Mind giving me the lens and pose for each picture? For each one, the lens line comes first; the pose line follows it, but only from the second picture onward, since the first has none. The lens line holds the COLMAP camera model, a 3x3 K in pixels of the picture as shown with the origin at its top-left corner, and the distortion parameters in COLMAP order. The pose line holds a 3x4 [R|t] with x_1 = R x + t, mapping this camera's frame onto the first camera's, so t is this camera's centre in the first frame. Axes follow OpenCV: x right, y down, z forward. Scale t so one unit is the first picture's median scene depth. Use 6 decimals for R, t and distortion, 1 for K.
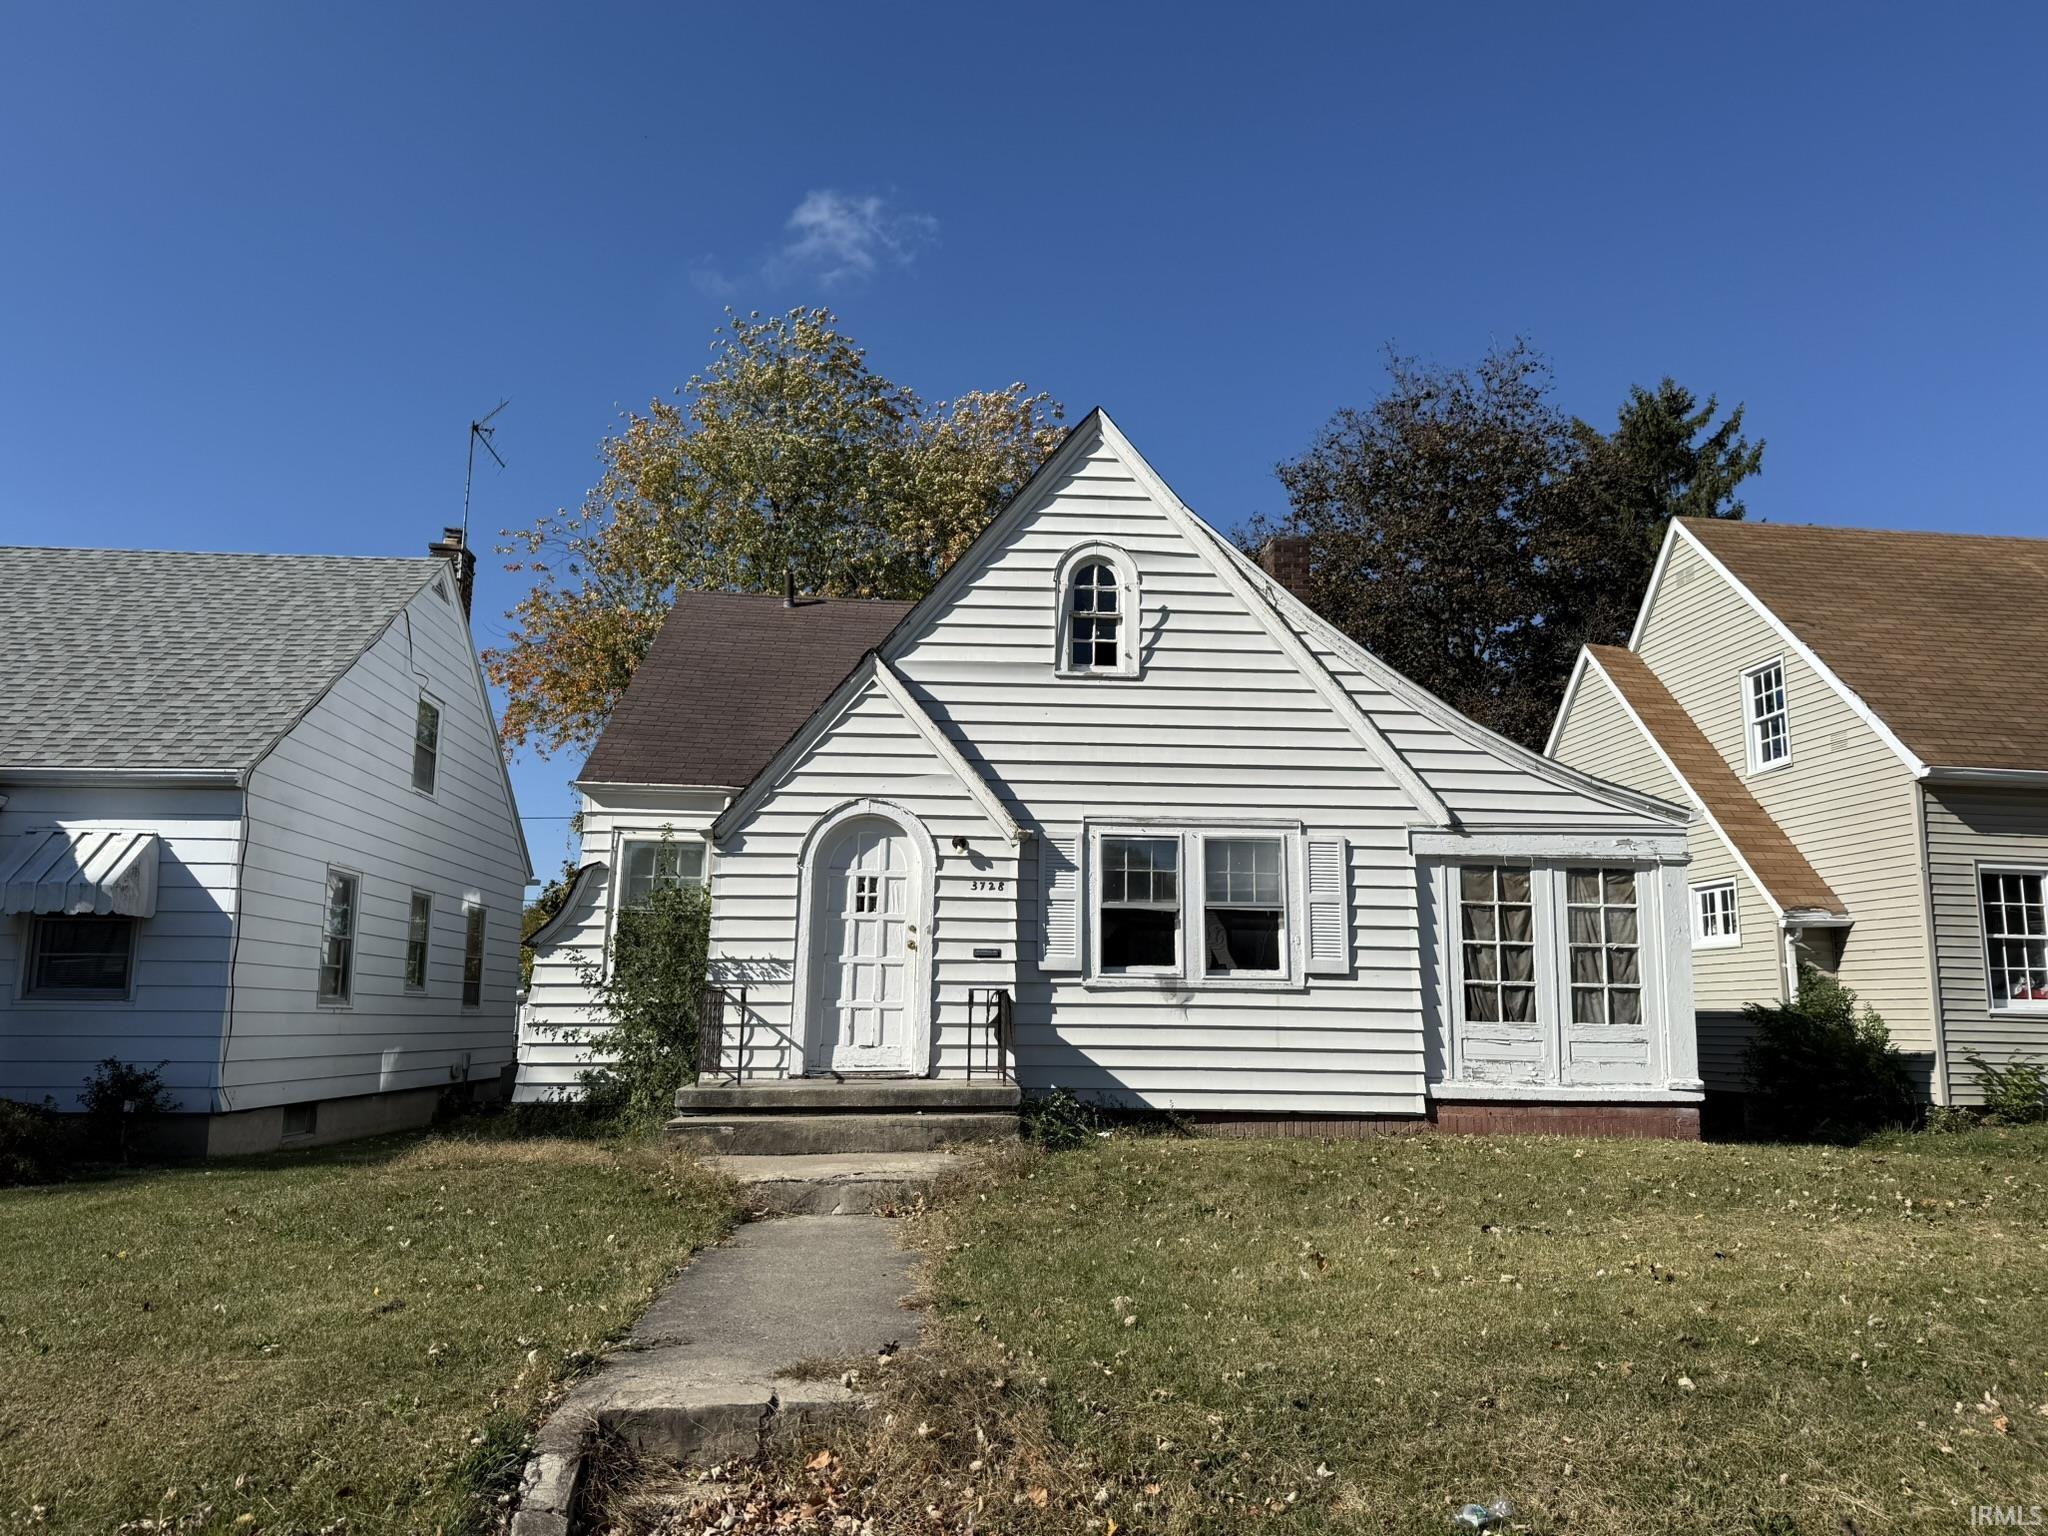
lens RADIAL K [[1438.8, 0, 1024.0], [0, 1438.8, 768.0], [0, 0, 1]] dist [0.151776, -0.294438]
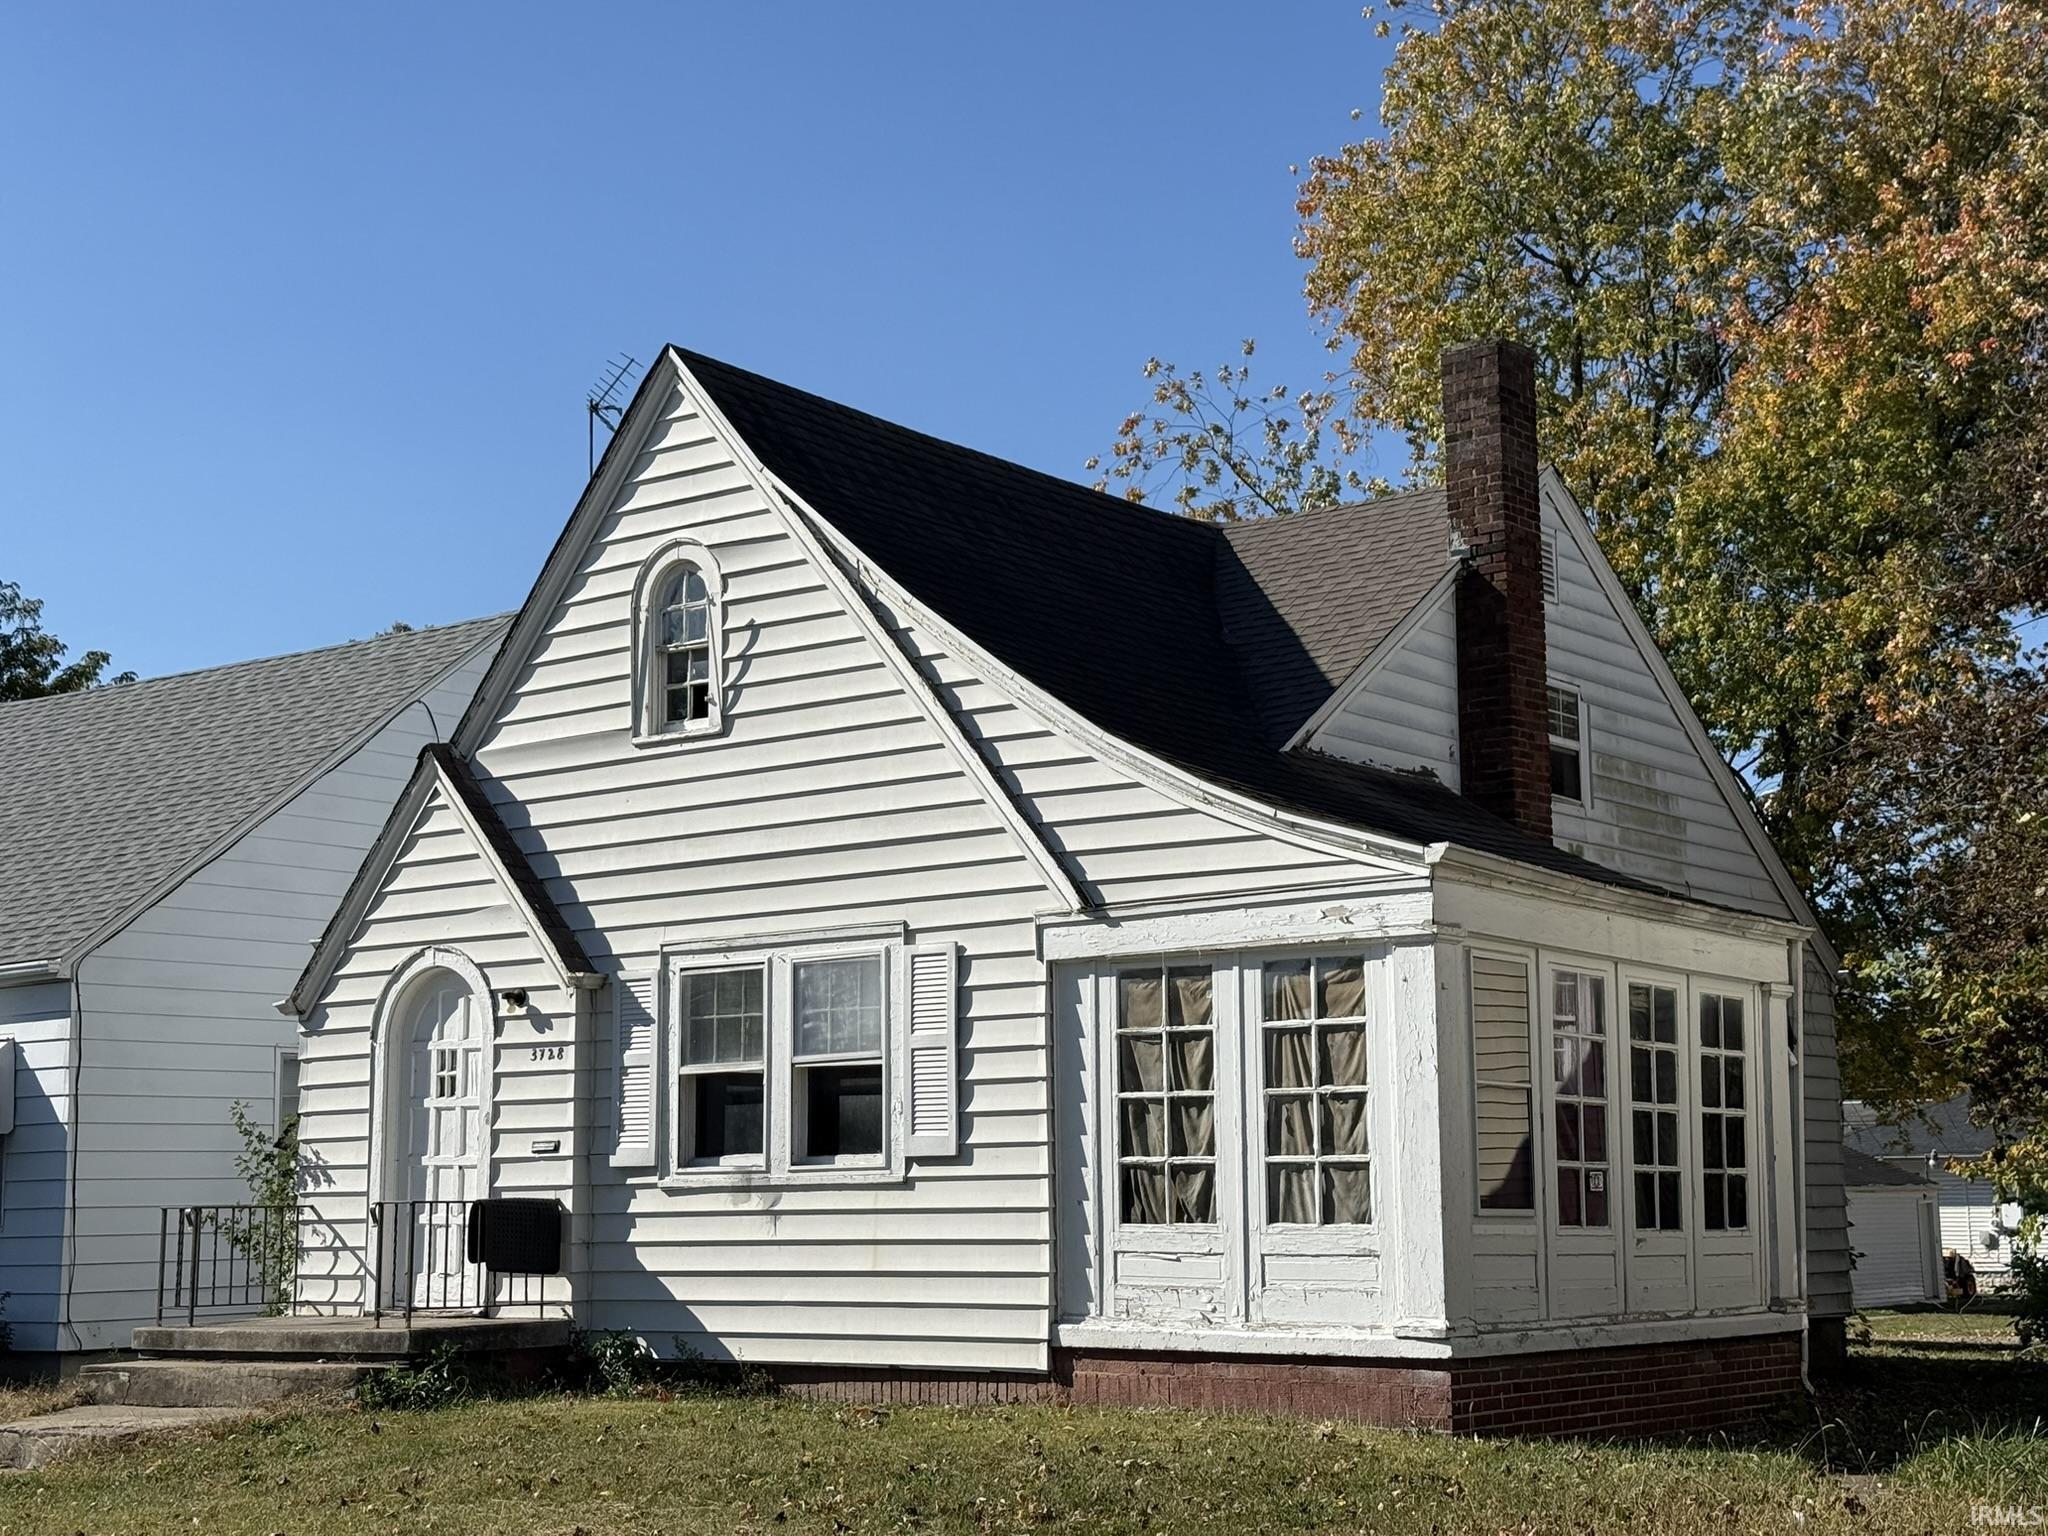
lens RADIAL K [[2945.4, 0, 1024.0], [0, 2945.4, 768.0], [0, 0, 1]] dist [0.184247, -0.569812]
pose [[0.752157, -0.114627, -0.648938, 1.112162], [0.131879, 0.991017, -0.022196, 0.003777], [0.645653, -0.068887, 0.760517, 0.029962]]
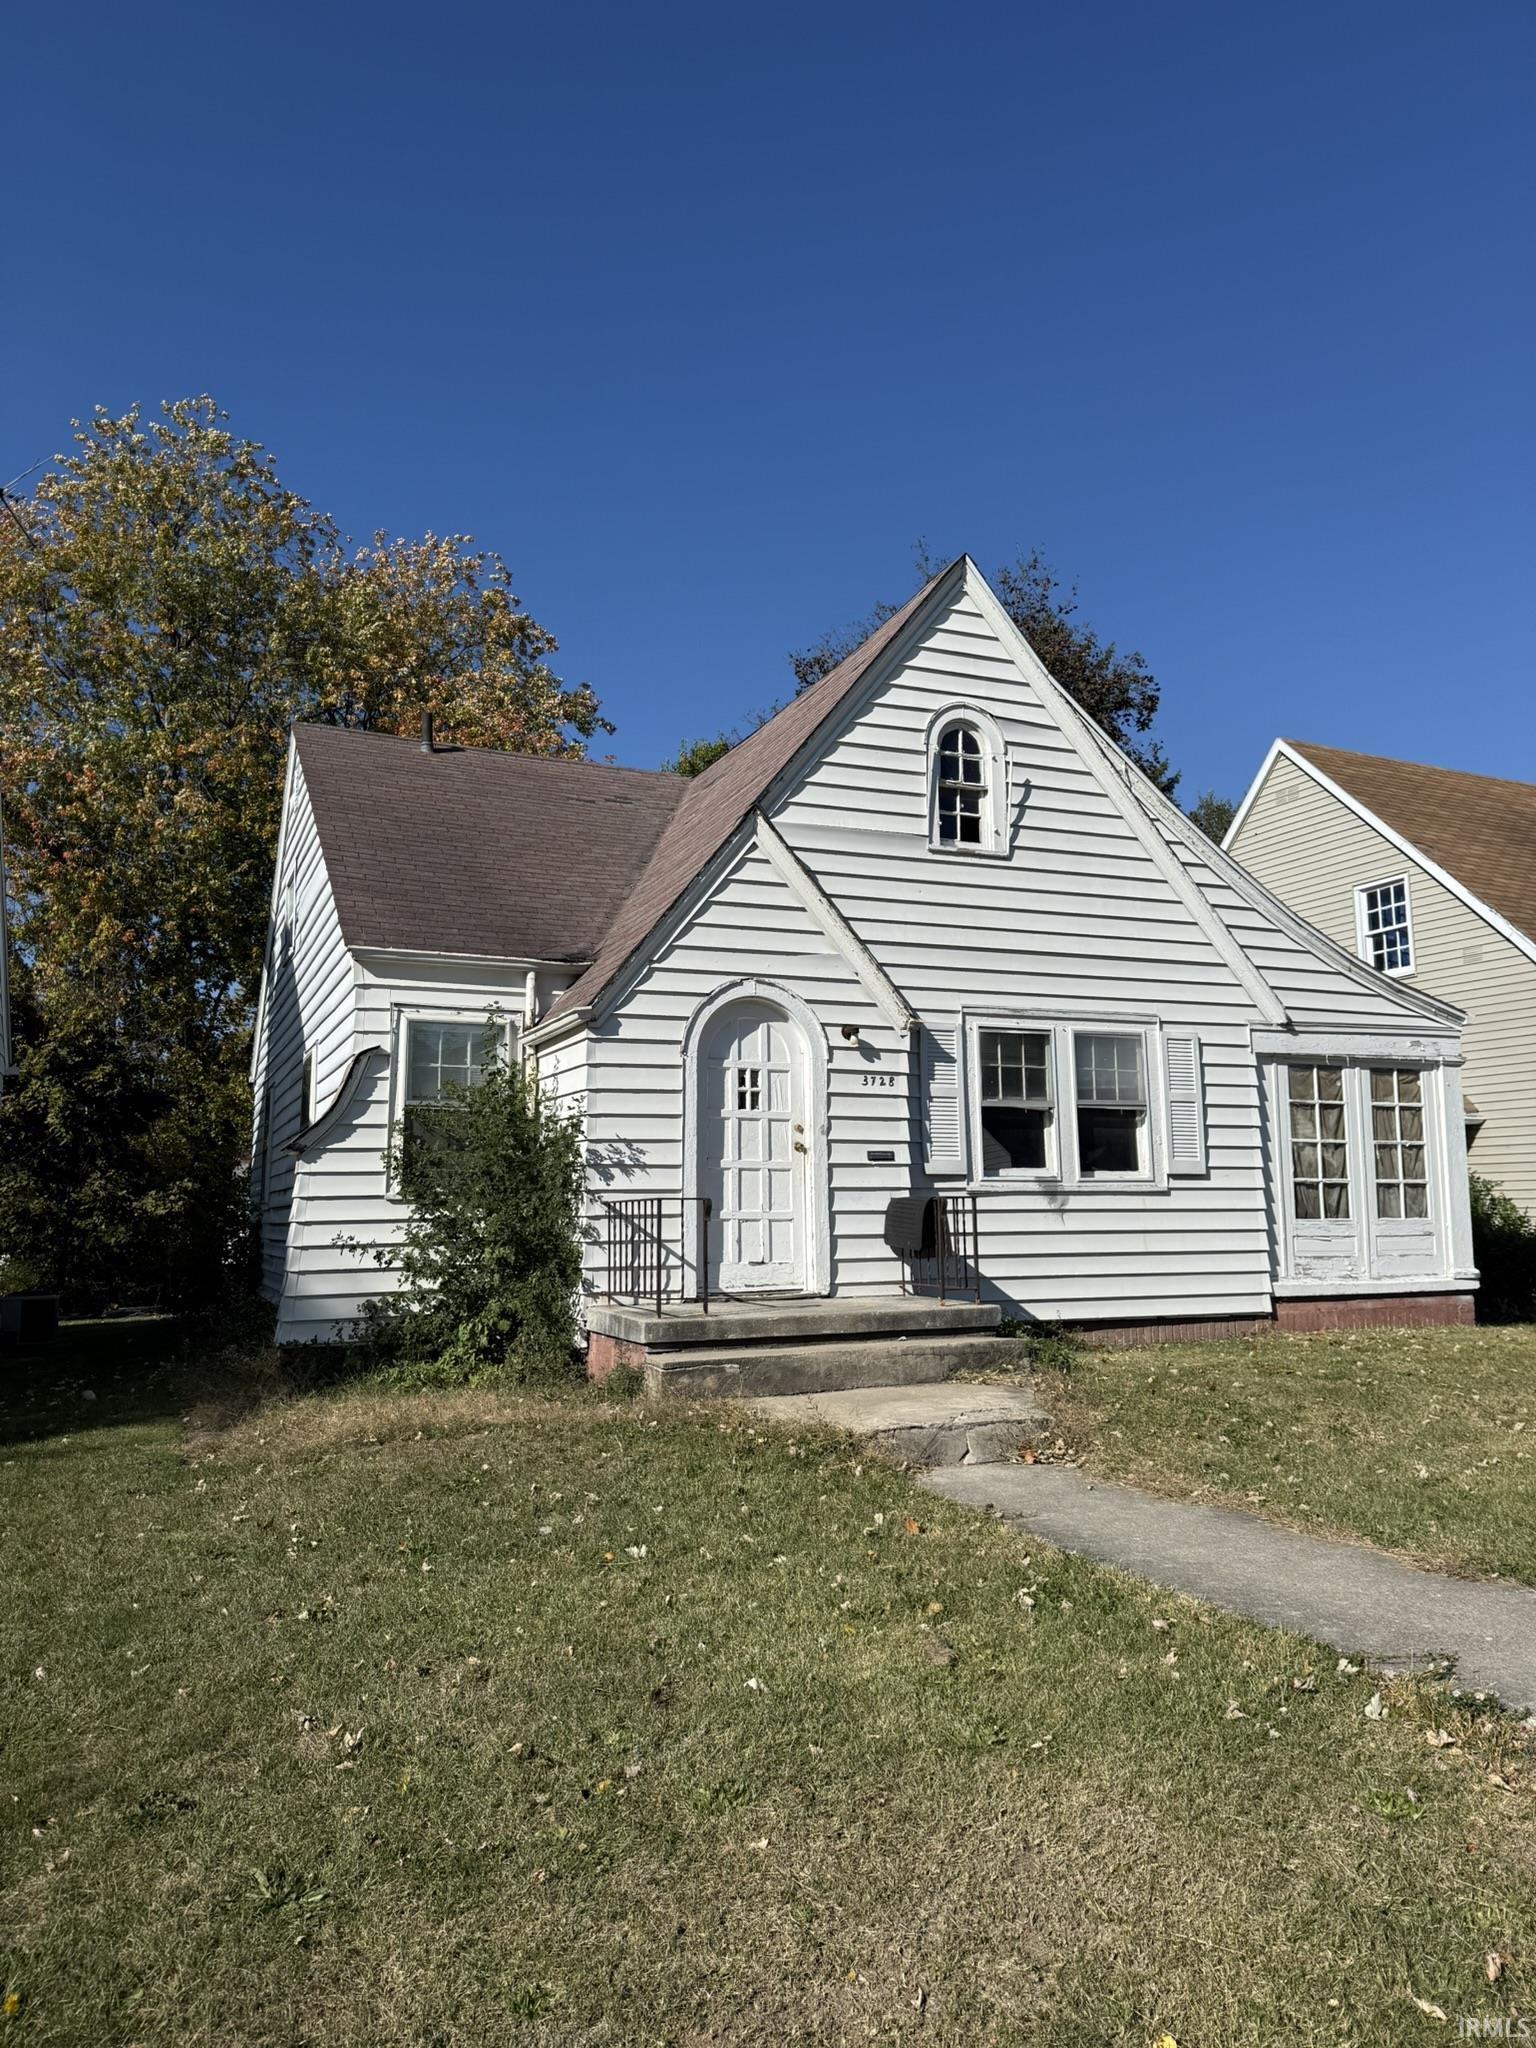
lens RADIAL K [[1438.8, 0, 756.0], [0, 1438.8, 1022.2], [0, 0, 1]] dist [0.151776, -0.294438]
pose [[0.943529, 0.022163, 0.330547, -0.383259], [-0.035020, 0.998842, 0.032992, 0.018304], [-0.329433, -0.042705, 0.943213, 0.179686]]
